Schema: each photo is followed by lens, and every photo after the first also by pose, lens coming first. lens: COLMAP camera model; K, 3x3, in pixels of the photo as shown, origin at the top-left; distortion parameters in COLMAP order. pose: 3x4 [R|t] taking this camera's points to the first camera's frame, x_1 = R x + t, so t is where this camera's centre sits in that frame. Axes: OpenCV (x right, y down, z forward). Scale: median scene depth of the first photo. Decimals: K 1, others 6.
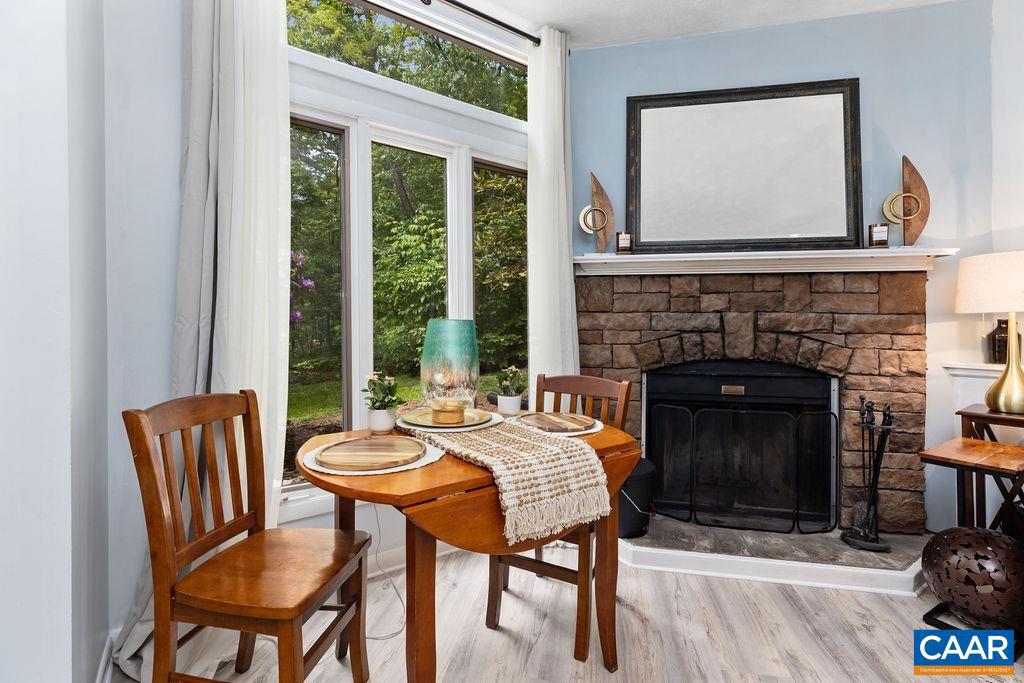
lens RADIAL K [[475.0, 0, 511.4], [0, 475.0, 326.4], [0, 0, 1]] dist [0.004059, -0.000100]
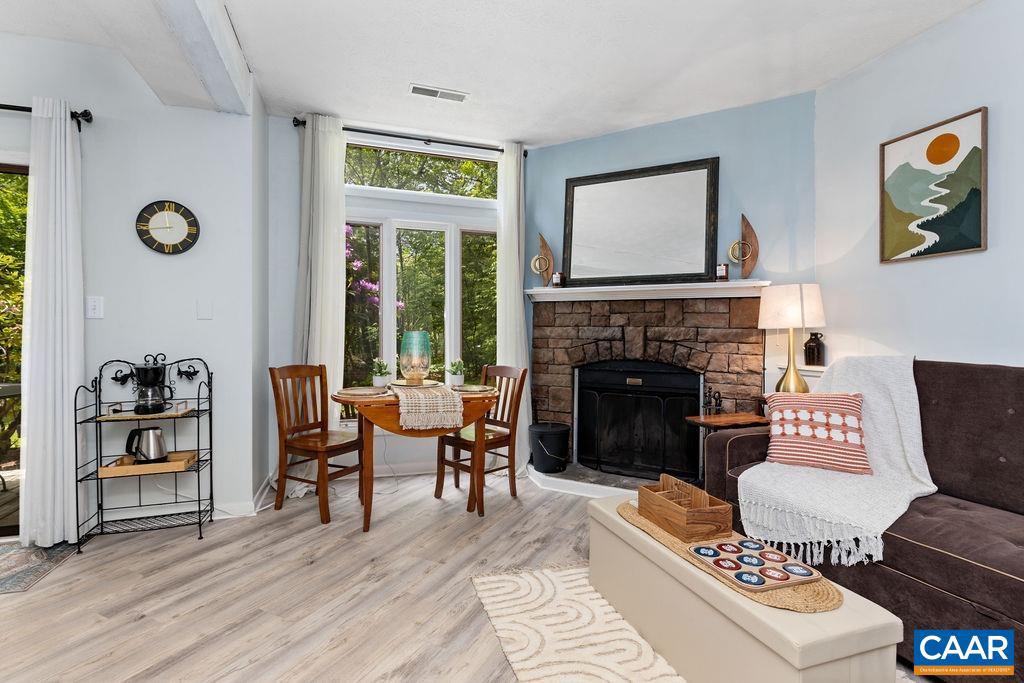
lens RADIAL K [[502.6, 0, 511.8], [0, 502.6, 341.0], [0, 0, 1]] dist [-0.004486, -0.000509]
pose [[0.953188, 0.010011, -0.302214, 0.603213], [-0.008484, 0.999944, 0.006366, 0.006747], [0.302260, -0.003504, 0.953219, -0.566147]]
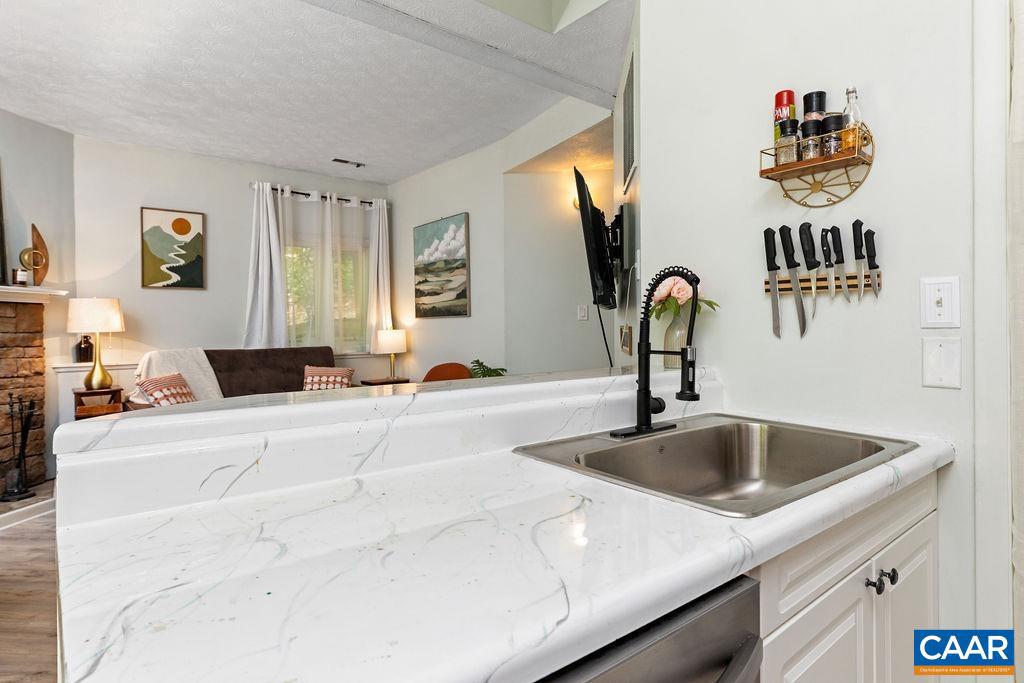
lens RADIAL K [[558.6, 0, 502.6], [0, 558.6, 324.4], [0, 0, 1]] dist [-0.002027, -0.000503]
pose [[-0.062532, 0.000837, 0.998043, -0.923271], [0.011138, 0.999938, -0.000141, -0.034181], [-0.997981, 0.011107, -0.062537, -0.306985]]
